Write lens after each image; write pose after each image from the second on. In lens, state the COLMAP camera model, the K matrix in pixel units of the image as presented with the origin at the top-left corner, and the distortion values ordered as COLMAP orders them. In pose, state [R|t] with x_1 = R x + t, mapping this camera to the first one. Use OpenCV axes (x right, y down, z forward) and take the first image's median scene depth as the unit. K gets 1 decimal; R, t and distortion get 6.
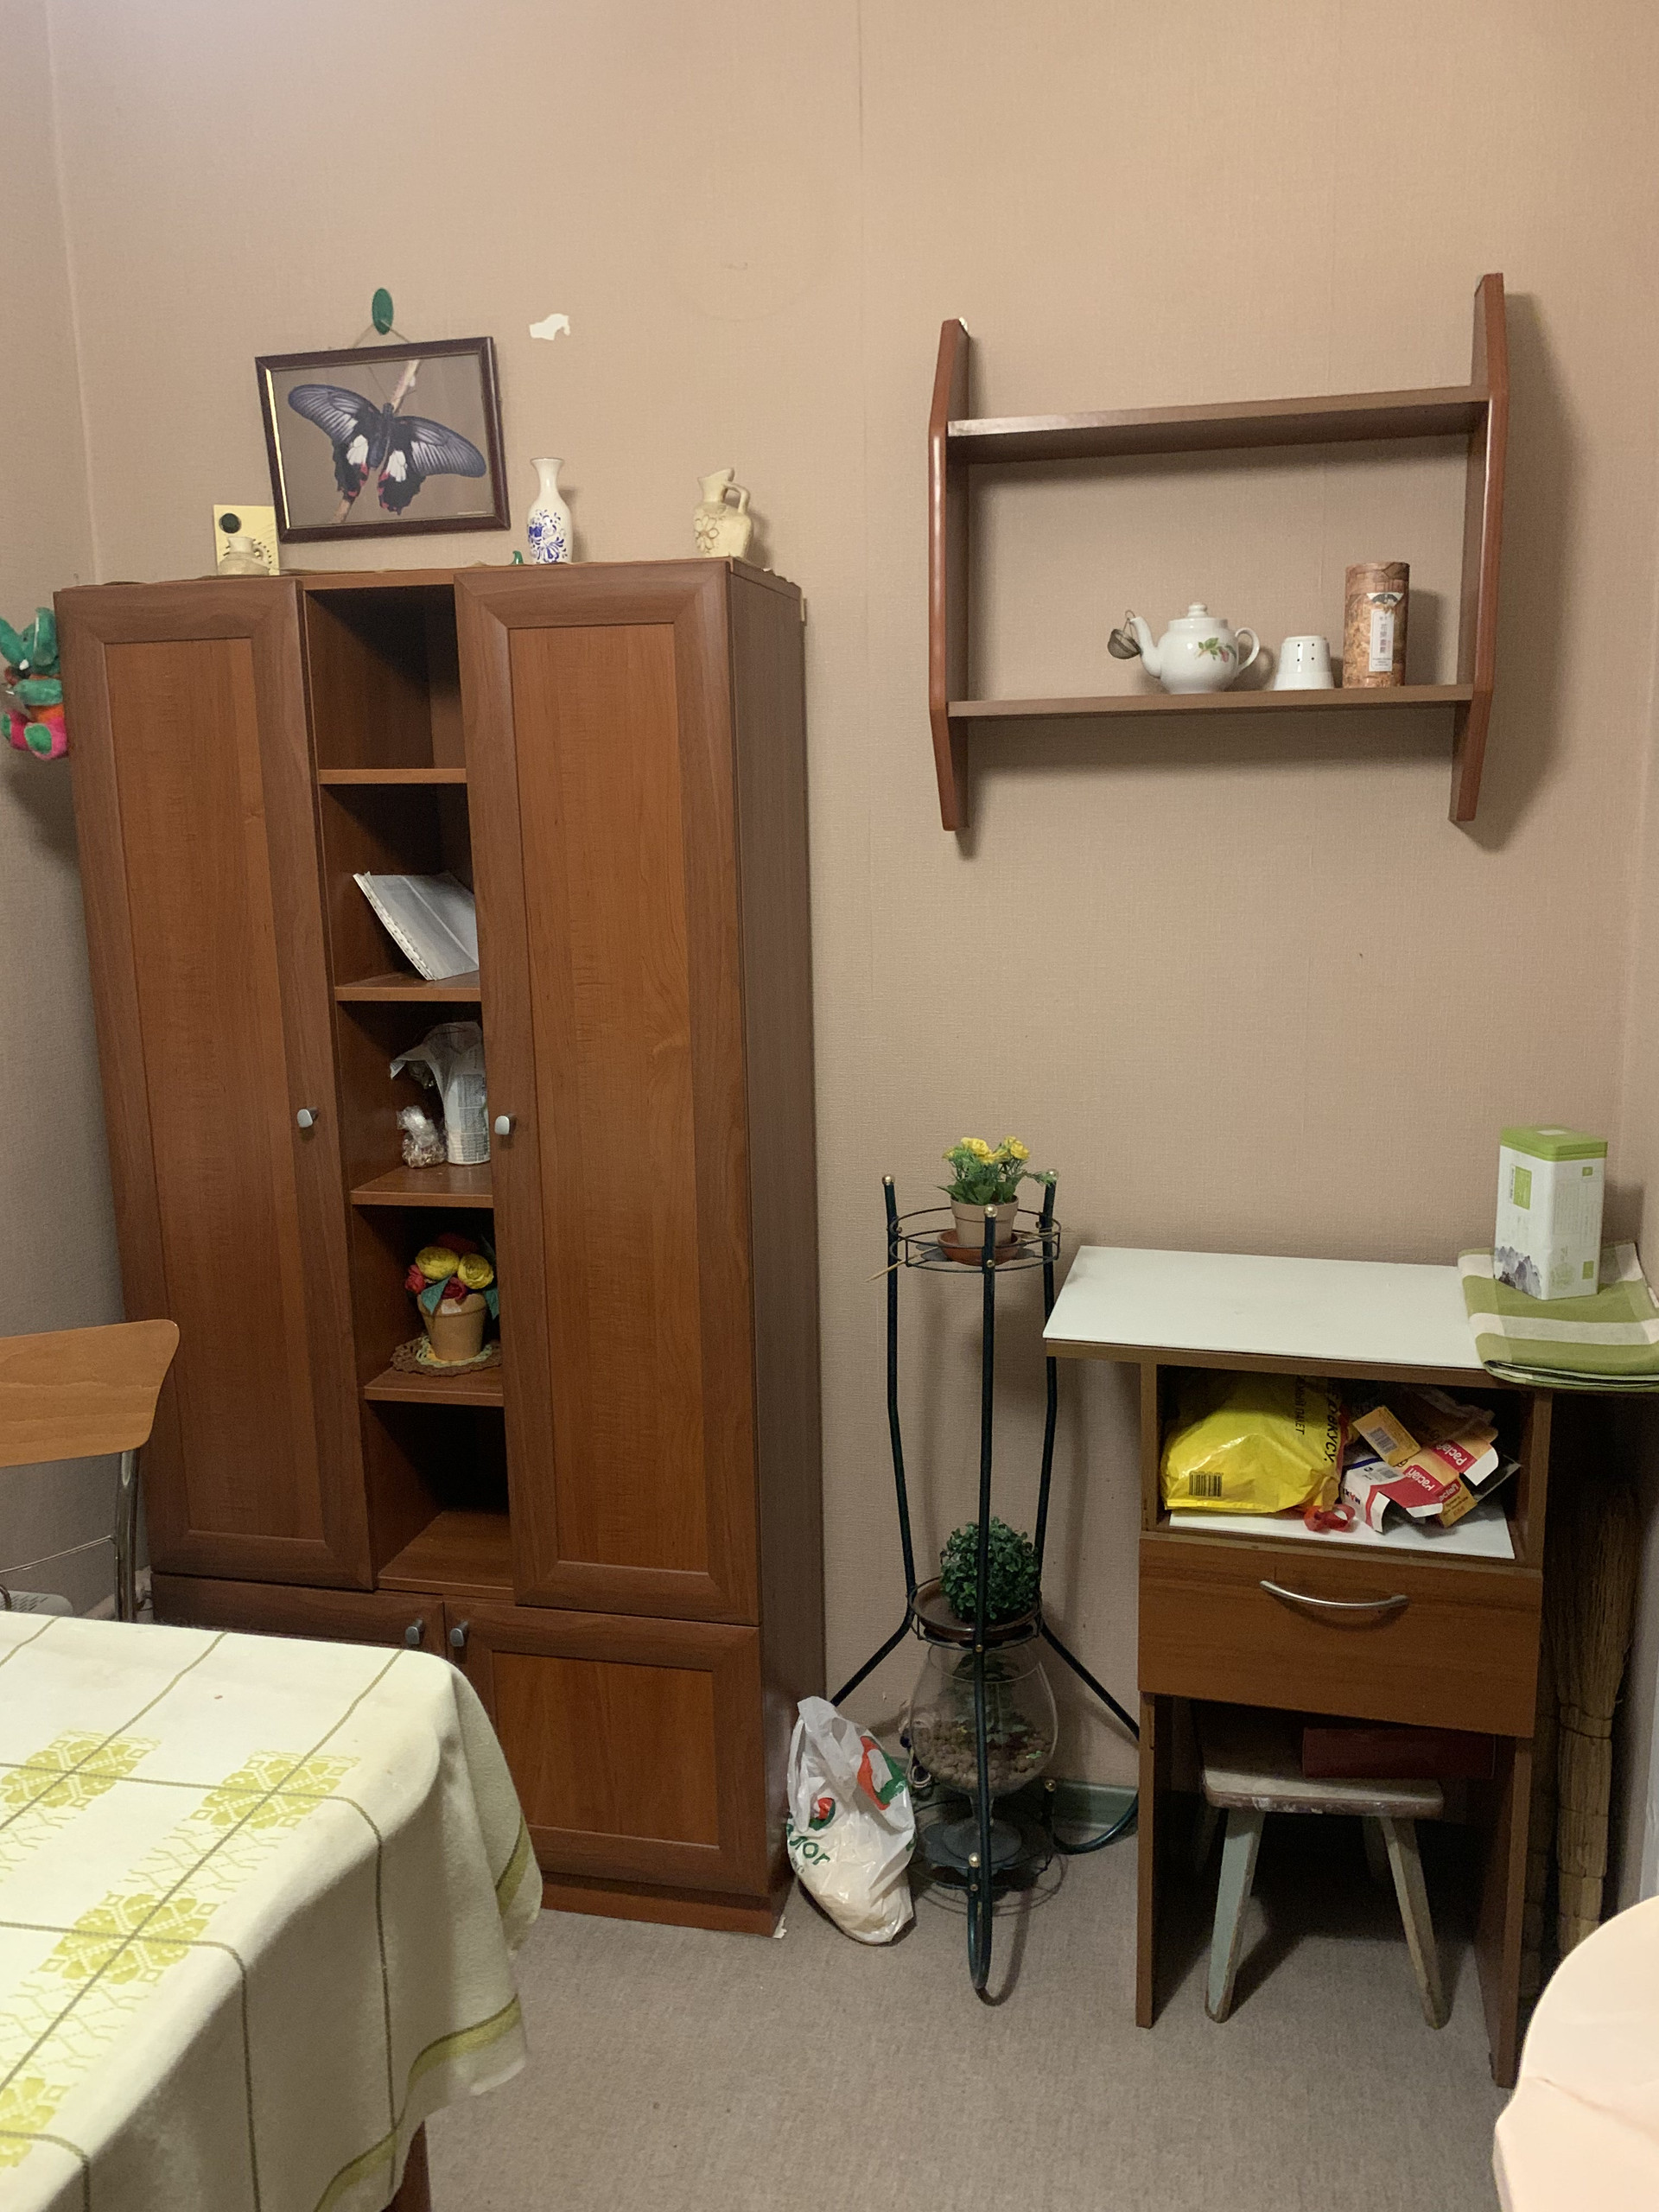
lens RADIAL K [[1741.8, 0, 829.5], [0, 1741.8, 1106.0], [0, 0, 1]] dist [-0.015582, 0.033329]
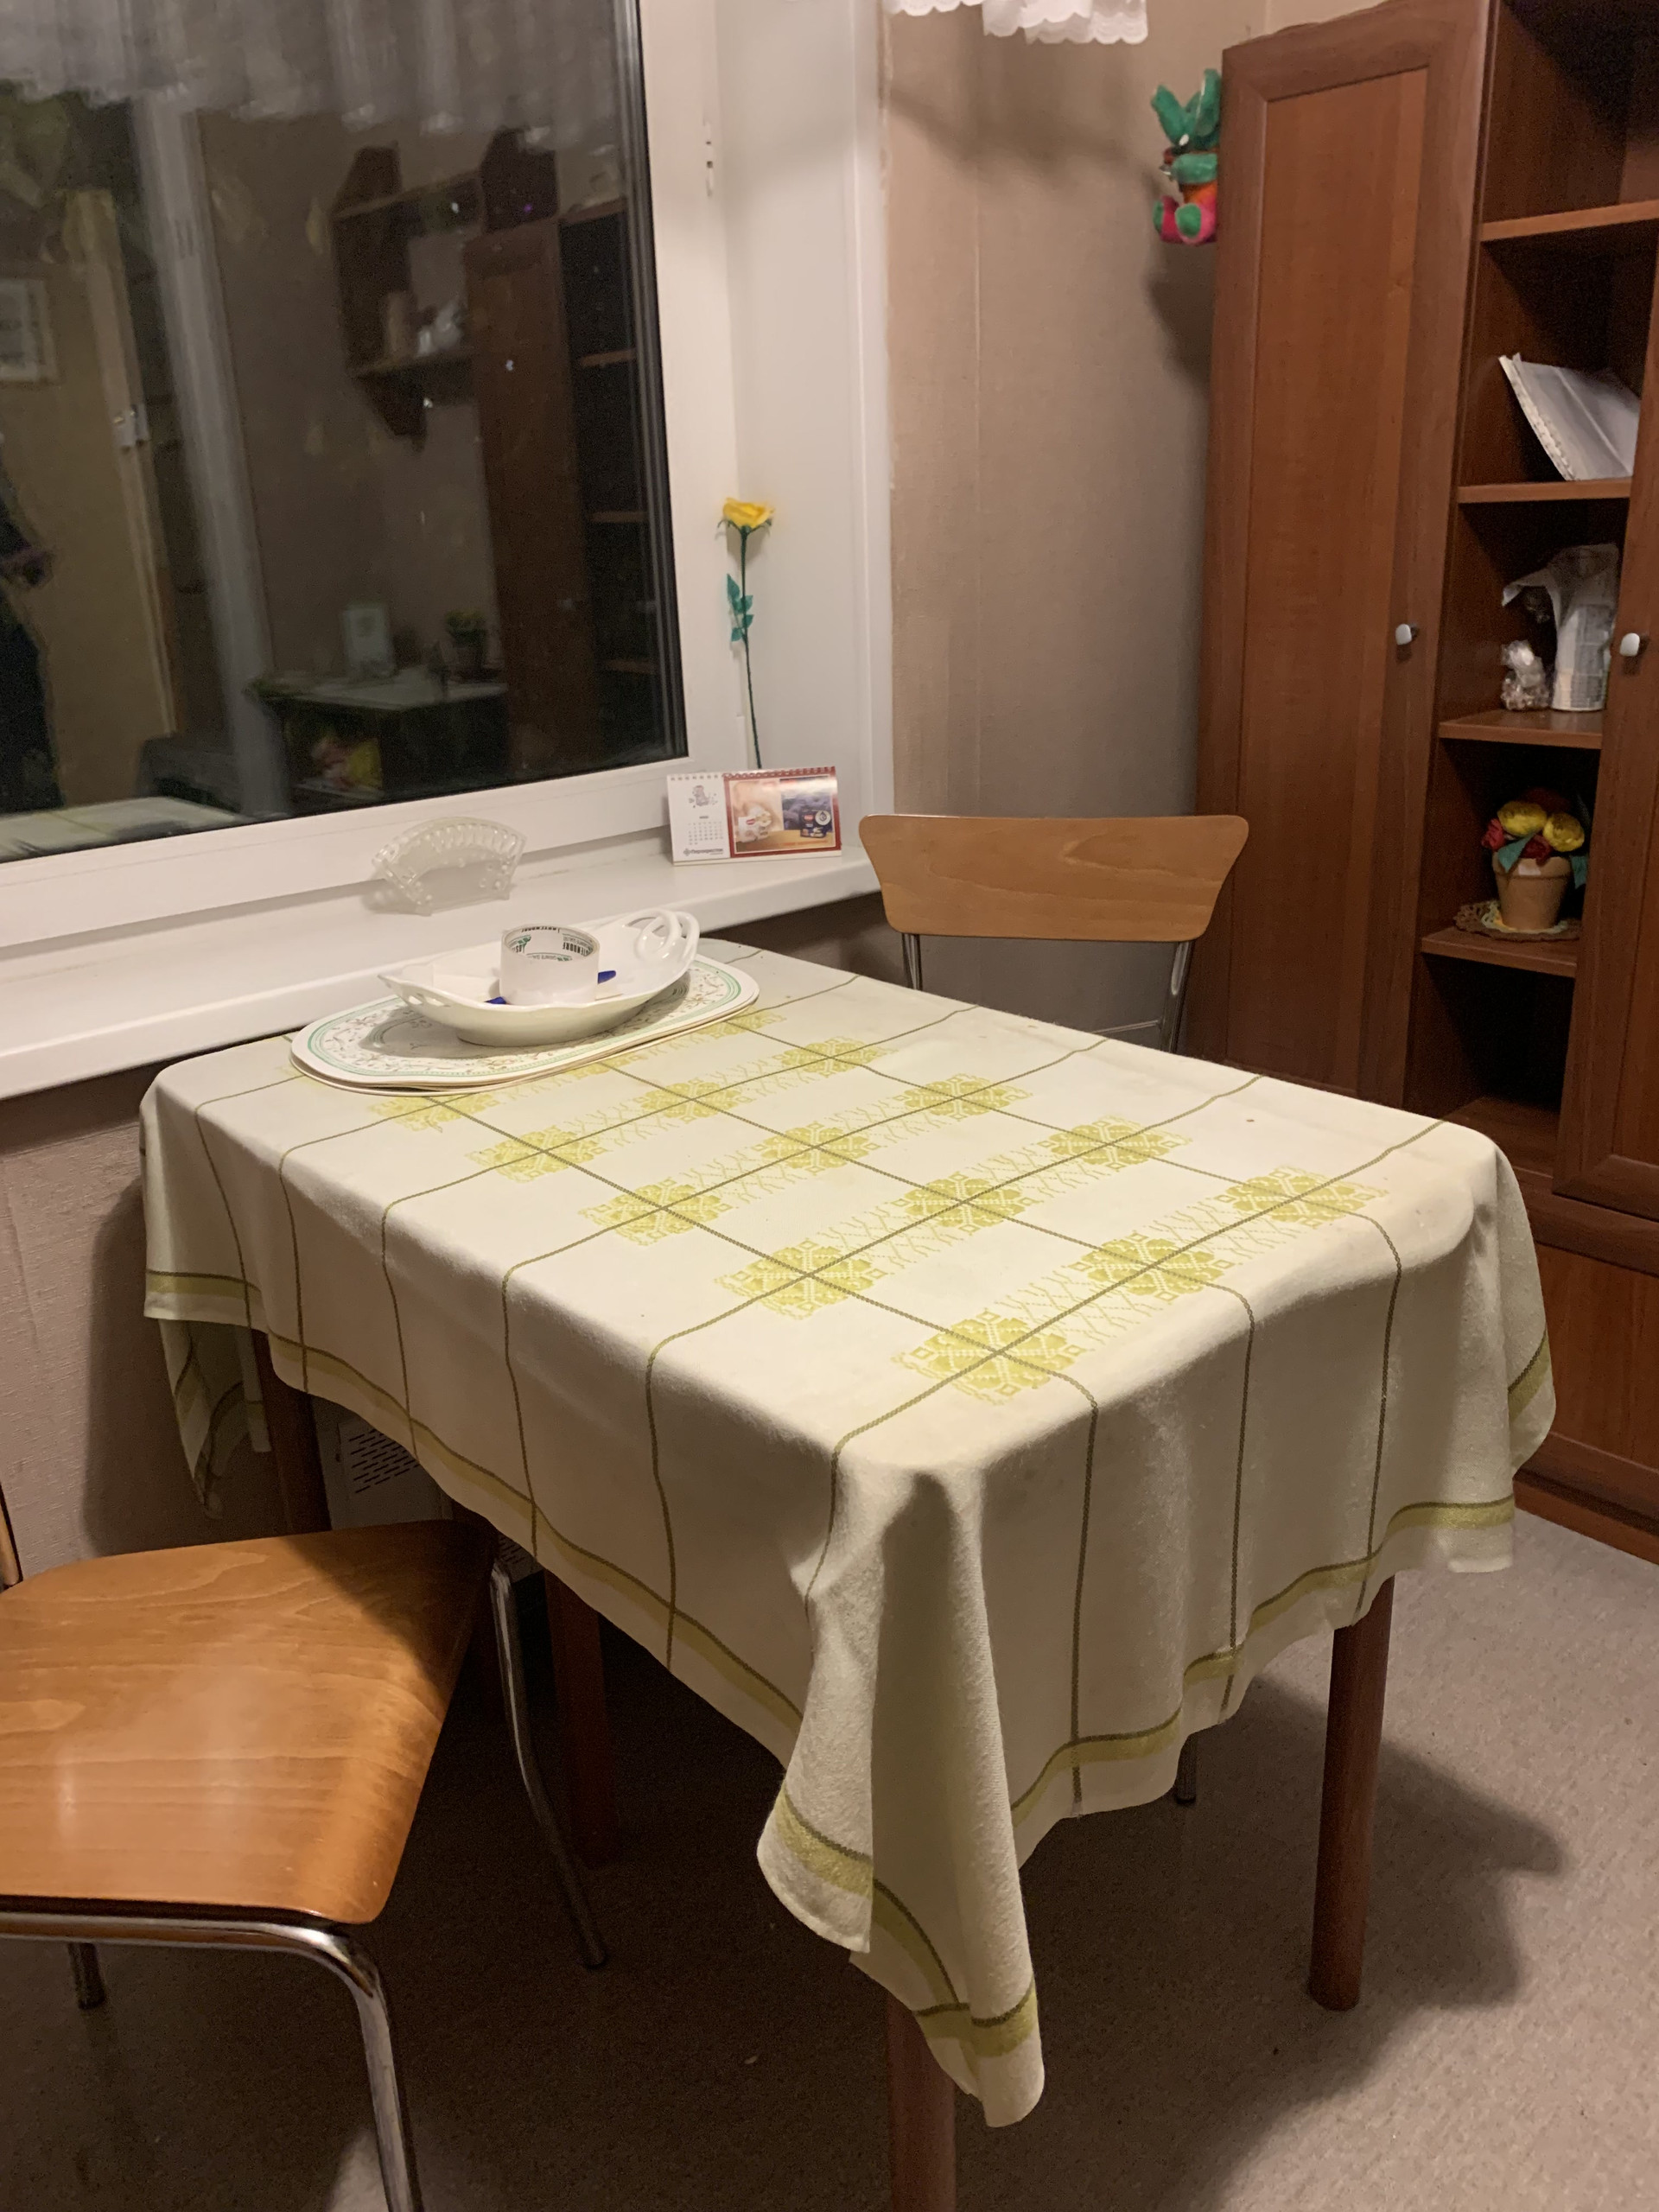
lens RADIAL K [[1741.8, 0, 829.5], [0, 1741.8, 1106.0], [0, 0, 1]] dist [-0.015582, 0.033329]
pose [[0.828747, 0.176799, -0.530961, -0.016763], [-0.090431, 0.978623, 0.184714, 0.111857], [0.552268, -0.105066, 0.827019, 0.031742]]
